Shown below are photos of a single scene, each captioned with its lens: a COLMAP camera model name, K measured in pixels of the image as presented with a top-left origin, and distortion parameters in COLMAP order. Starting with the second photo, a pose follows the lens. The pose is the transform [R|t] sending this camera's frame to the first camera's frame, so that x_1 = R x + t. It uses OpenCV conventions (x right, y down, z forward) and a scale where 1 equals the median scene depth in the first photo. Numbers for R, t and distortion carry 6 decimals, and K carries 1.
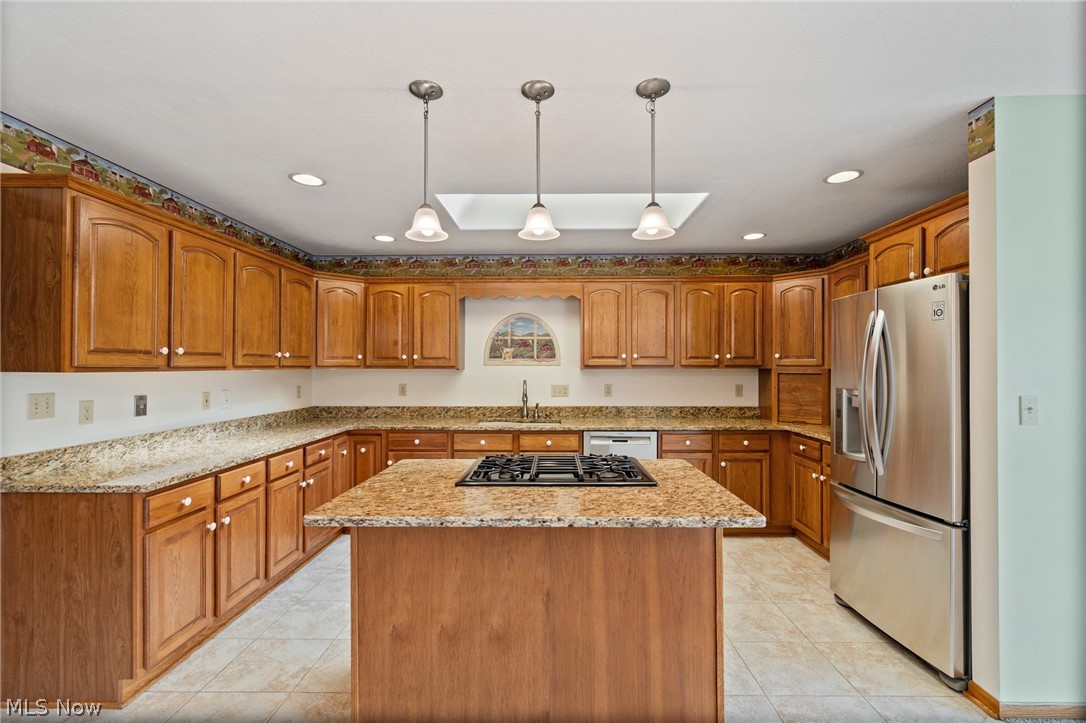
lens RADIAL K [[480.6, 0, 547.6], [0, 480.6, 364.3], [0, 0, 1]] dist [0.001583, -0.001122]
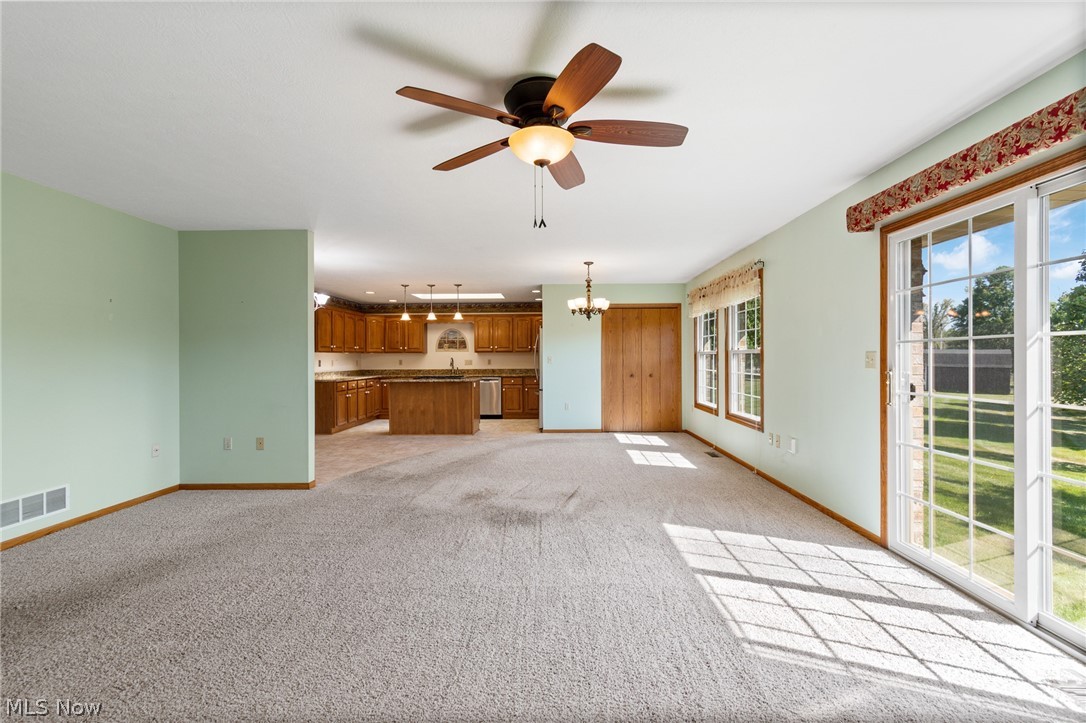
lens RADIAL K [[493.3, 0, 545.7], [0, 493.3, 362.5], [0, 0, 1]] dist [-0.000819, -0.000382]
pose [[0.999949, -0.005083, -0.008698, 0.458494], [0.005211, 0.999878, 0.014753, 0.024745], [0.008622, -0.014797, 0.999853, -1.502823]]
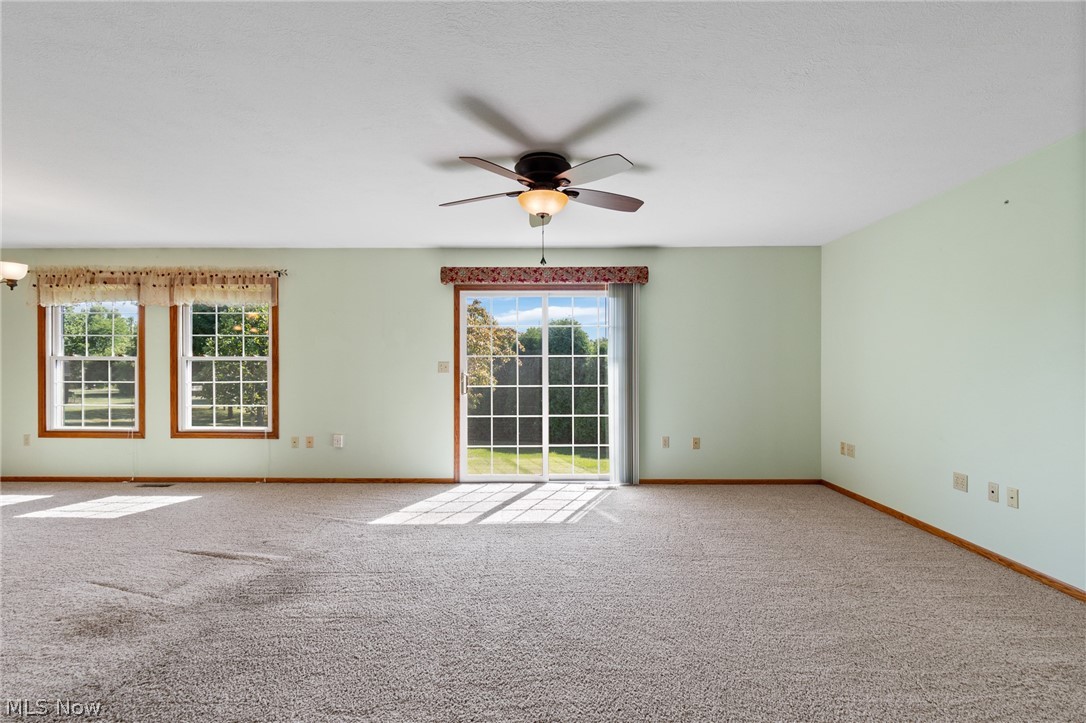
lens RADIAL K [[495.5, 0, 549.4], [0, 495.5, 370.1], [0, 0, 1]] dist [0.002184, -0.000102]
pose [[-0.005874, -0.012187, 0.999908, -0.268771], [-0.006379, 0.999906, 0.012150, 0.025443], [-0.999962, -0.006307, -0.005951, -0.958001]]
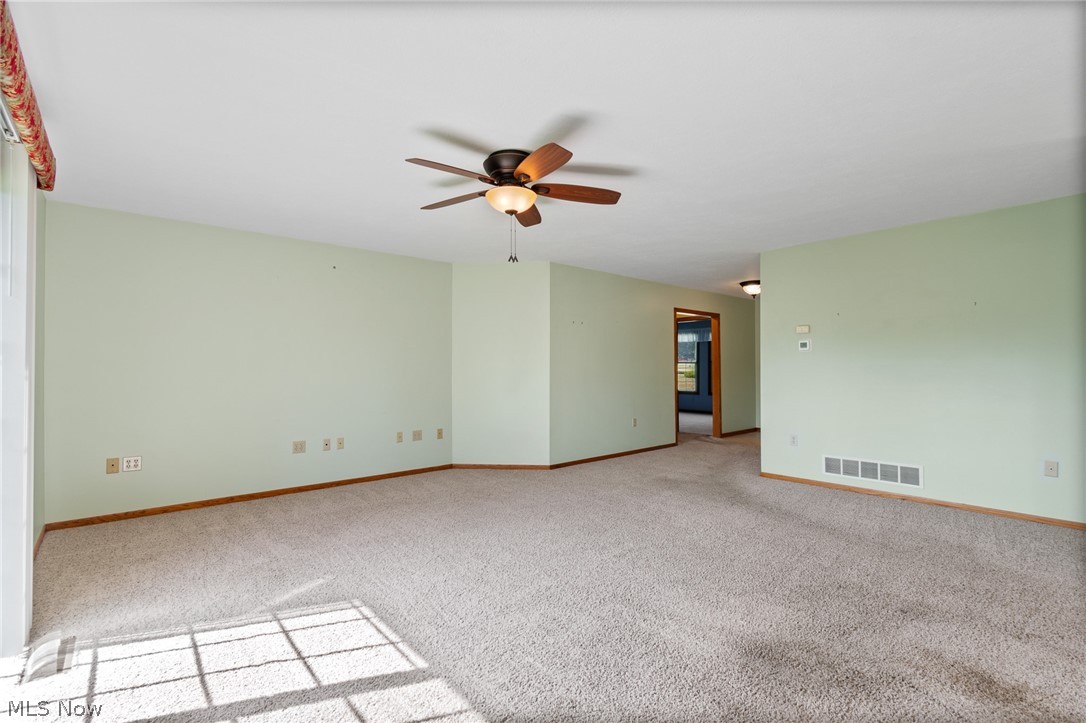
lens RADIAL K [[493.3, 0, 545.7], [0, 493.3, 362.5], [0, 0, 1]] dist [-0.000819, -0.000382]
pose [[-0.743301, -0.005852, -0.668931, 0.891309], [0.006332, 0.999855, -0.015783, 0.040004], [0.668927, -0.015967, -0.743157, -0.392114]]
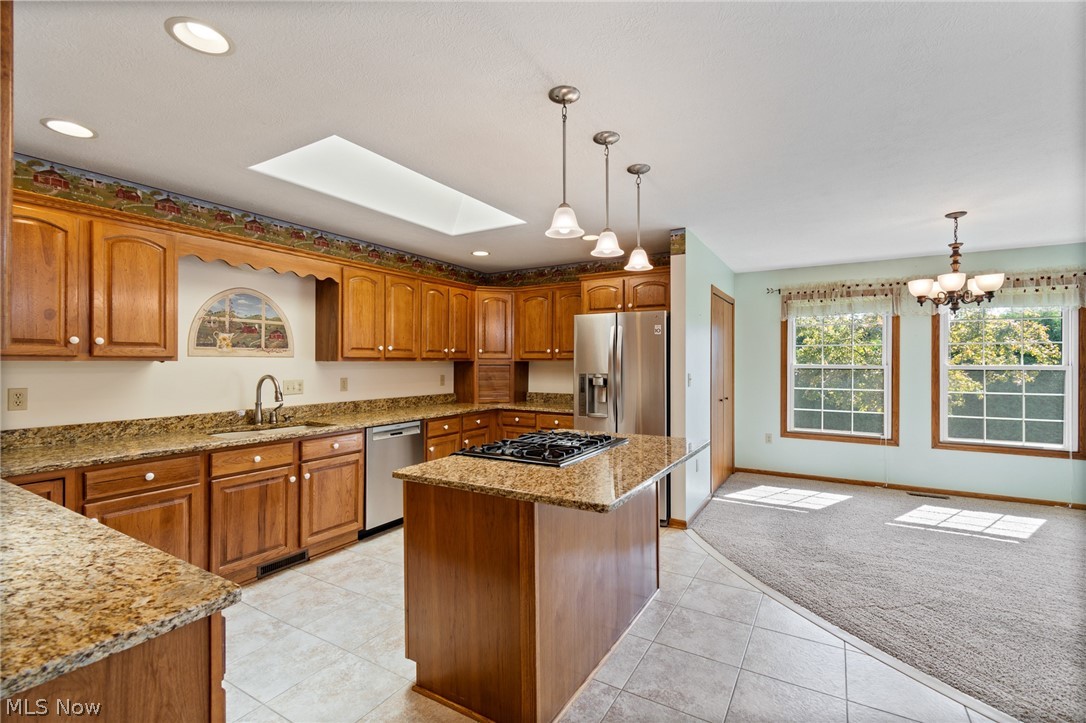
lens RADIAL K [[480.6, 0, 547.6], [0, 480.6, 364.3], [0, 0, 1]] dist [0.001583, -0.001122]
pose [[0.498040, -0.004300, 0.867144, -0.525295], [-0.006280, 0.999944, 0.008566, 0.005421], [-0.867131, -0.009712, 0.497985, 0.222578]]
